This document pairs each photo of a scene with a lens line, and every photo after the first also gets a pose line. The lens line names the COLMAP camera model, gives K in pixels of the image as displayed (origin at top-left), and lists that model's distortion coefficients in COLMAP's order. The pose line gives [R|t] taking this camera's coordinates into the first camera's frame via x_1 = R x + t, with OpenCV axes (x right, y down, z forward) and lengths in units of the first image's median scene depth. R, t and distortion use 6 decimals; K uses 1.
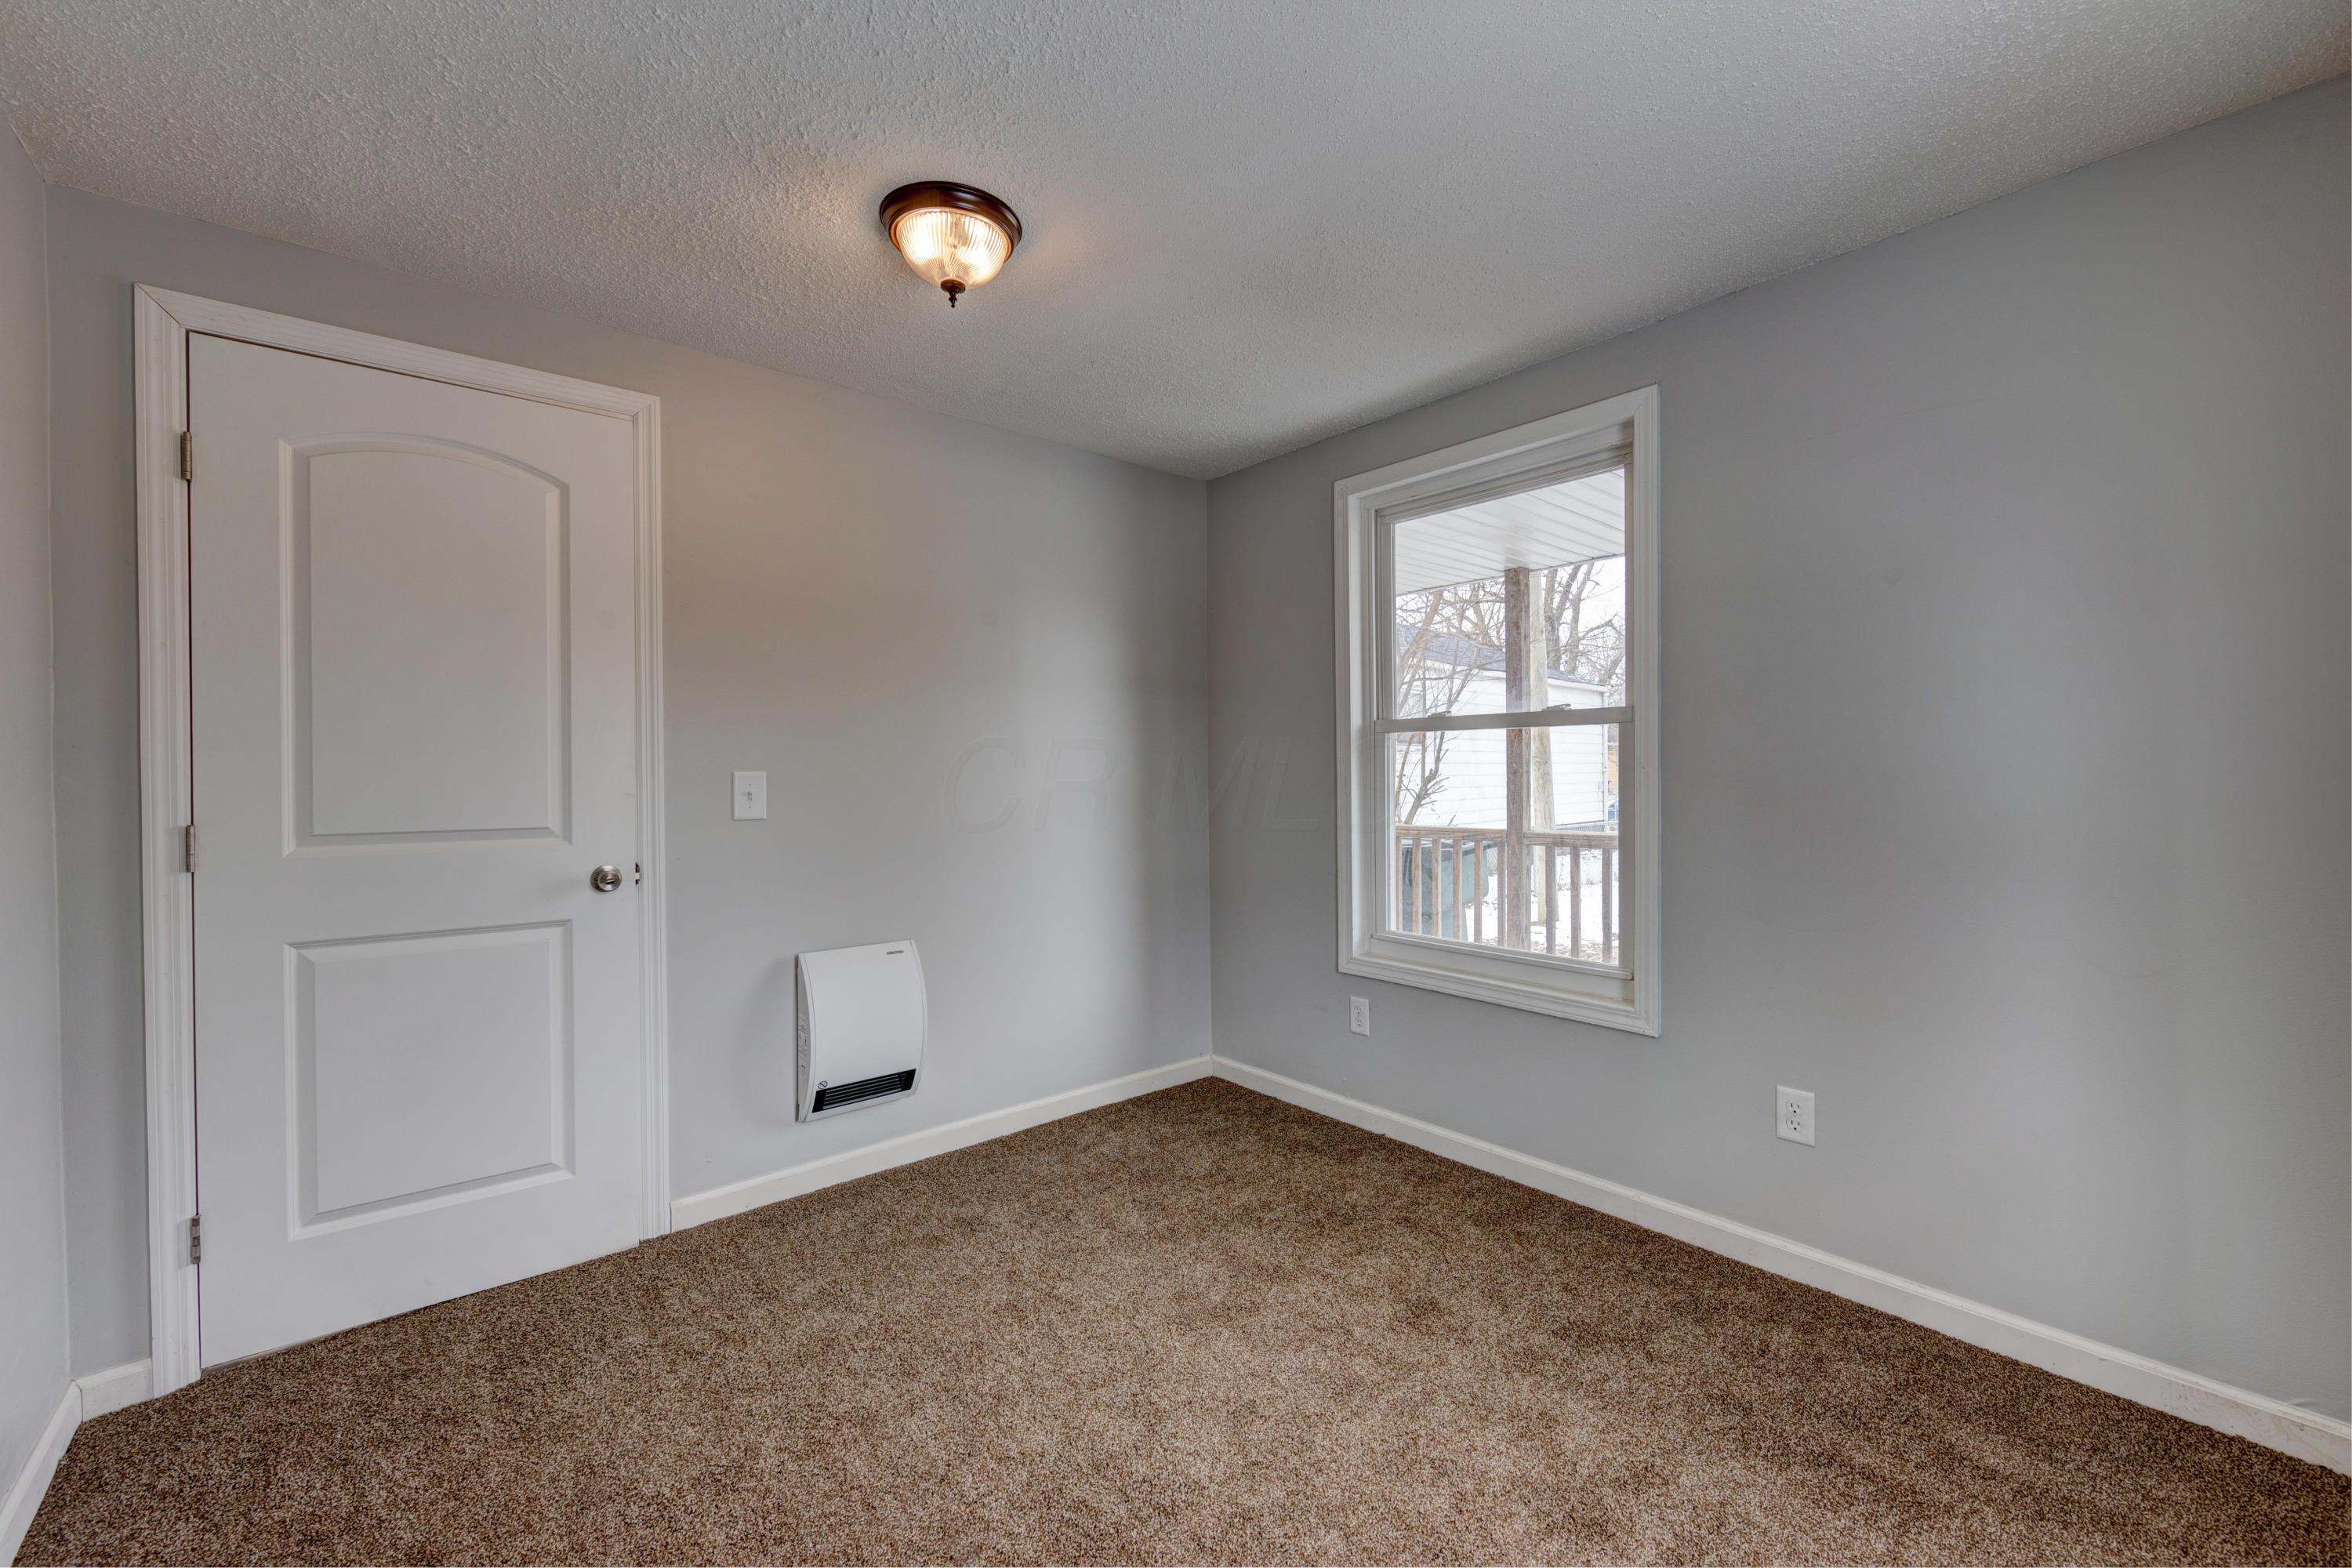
lens RADIAL K [[937.9, 0, 1169.7], [0, 937.9, 778.0], [0, 0, 1]] dist [-0.002657, -0.000601]
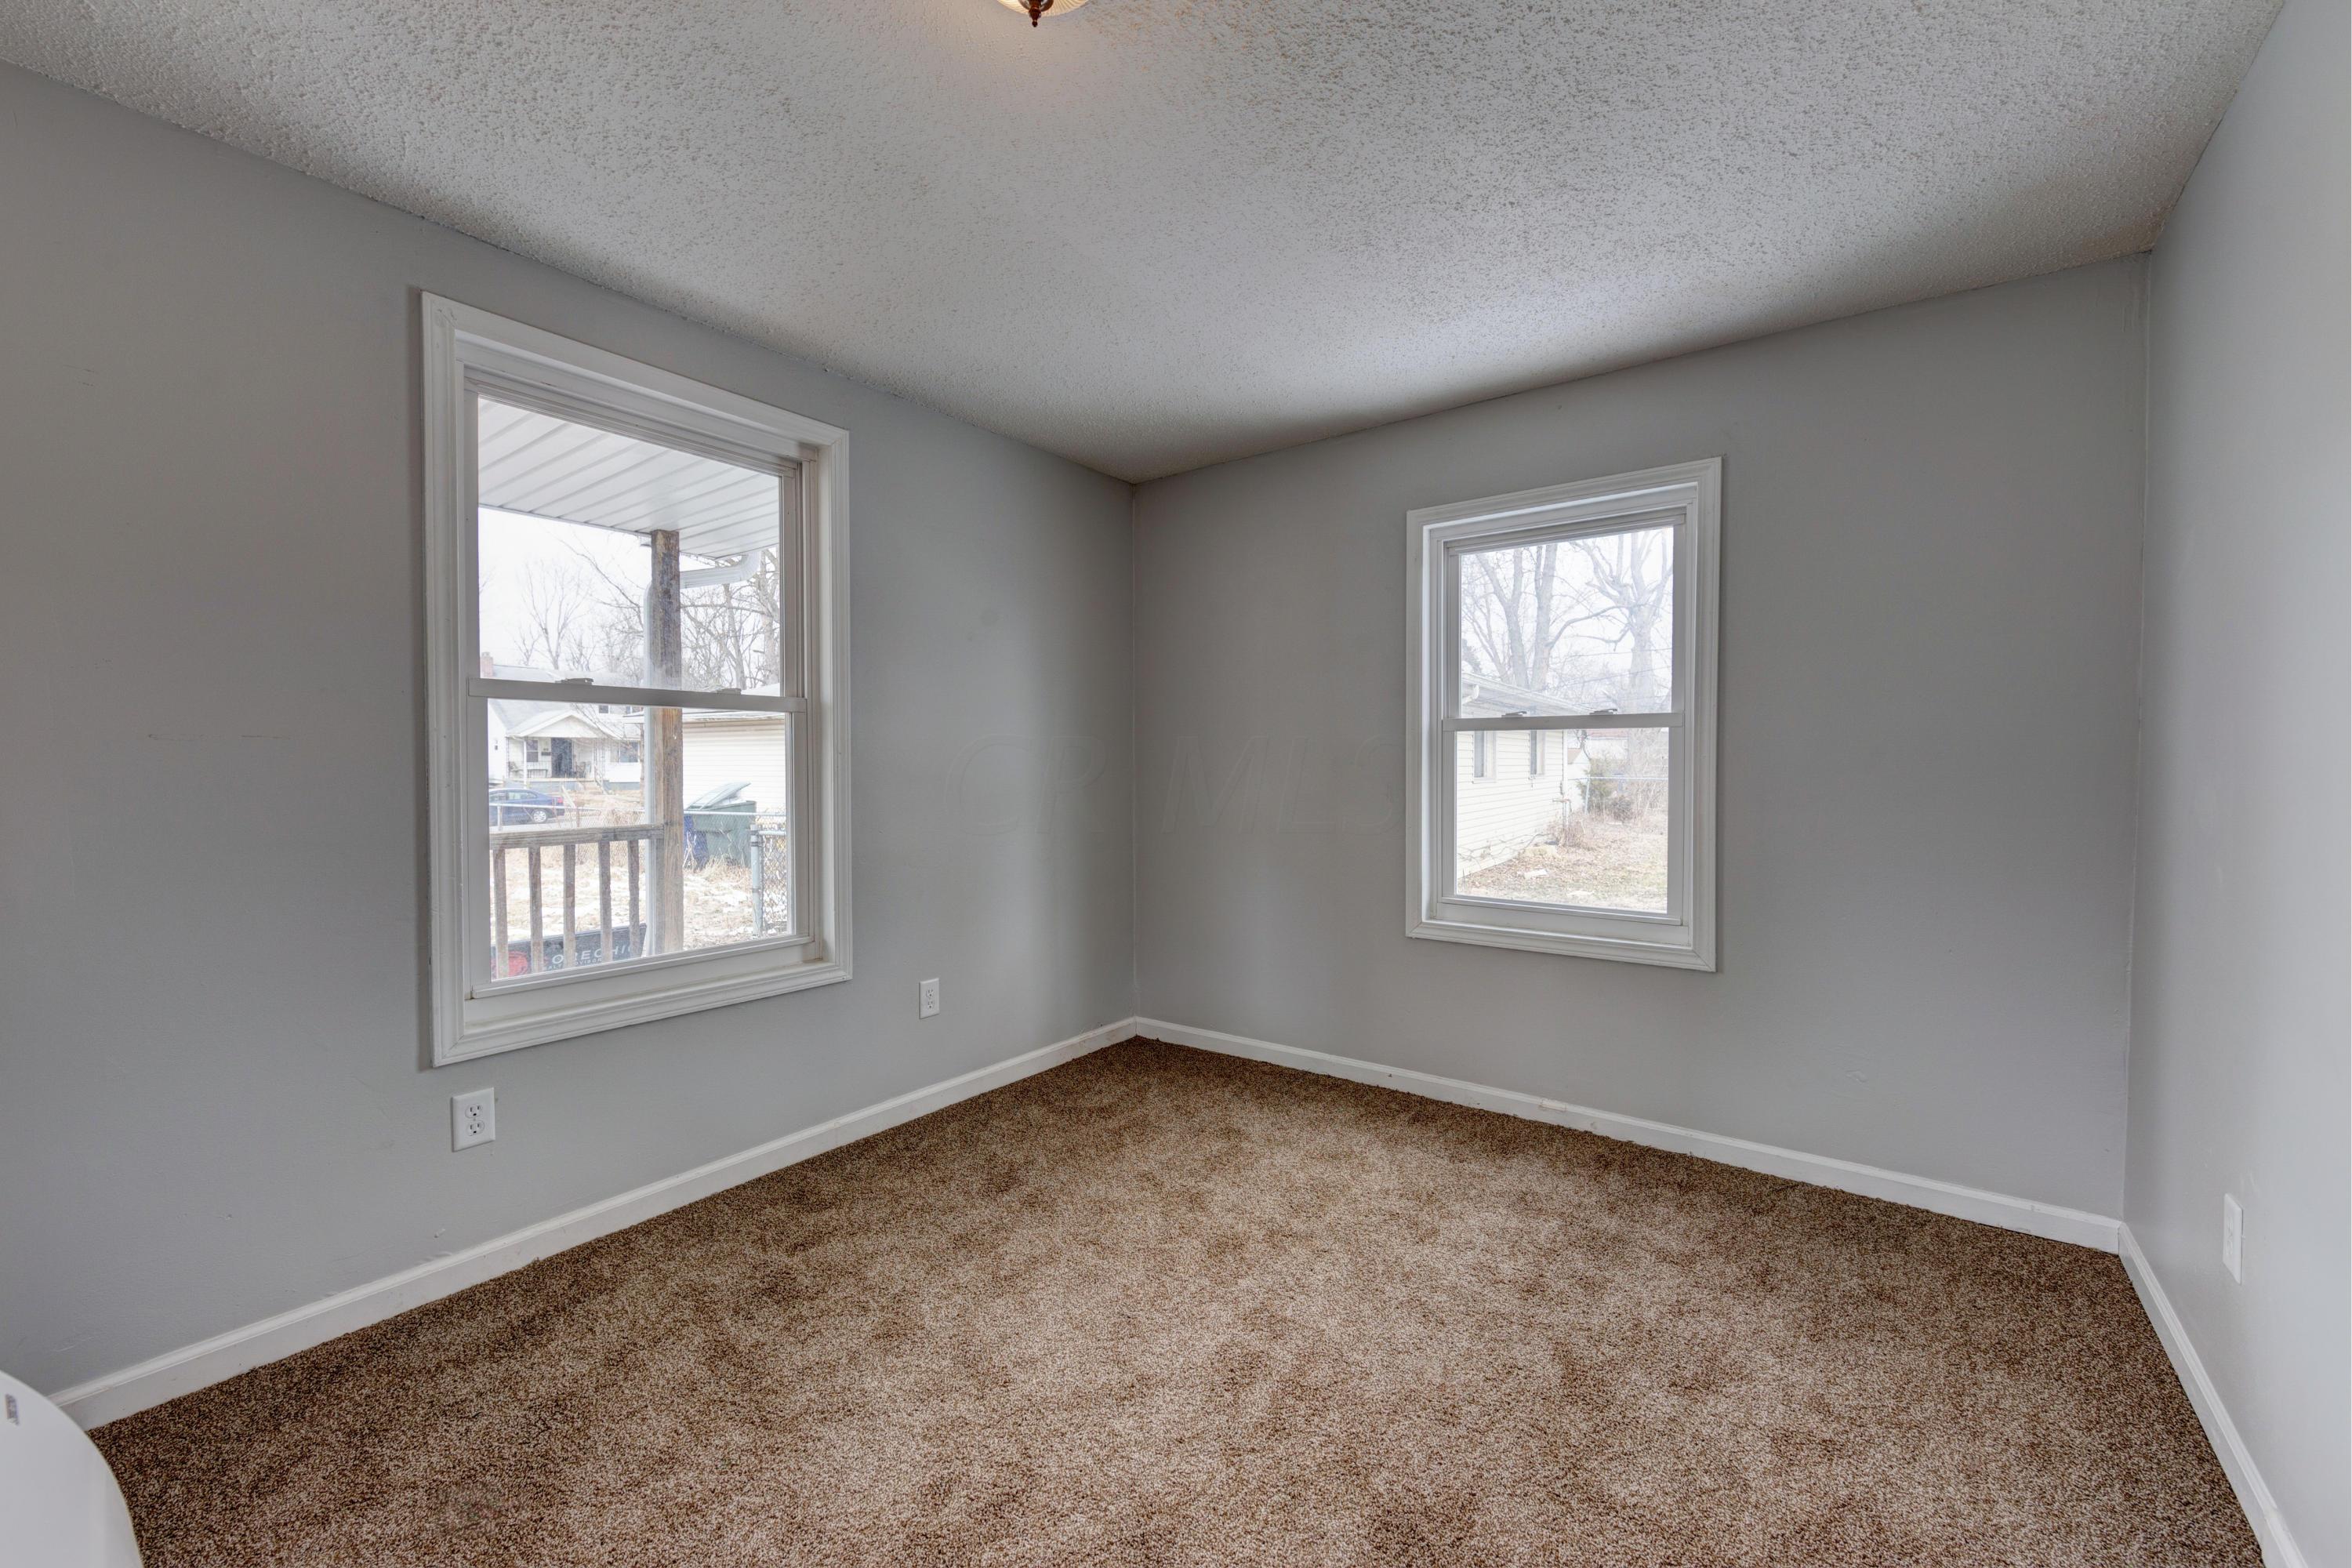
lens RADIAL K [[937.9, 0, 1169.7], [0, 937.9, 778.0], [0, 0, 1]] dist [-0.002657, -0.000601]
pose [[-0.227221, -0.010869, 0.973783, -0.688144], [0.007811, 0.999885, 0.012983, 0.007185], [-0.973812, 0.010556, -0.227110, 0.821396]]
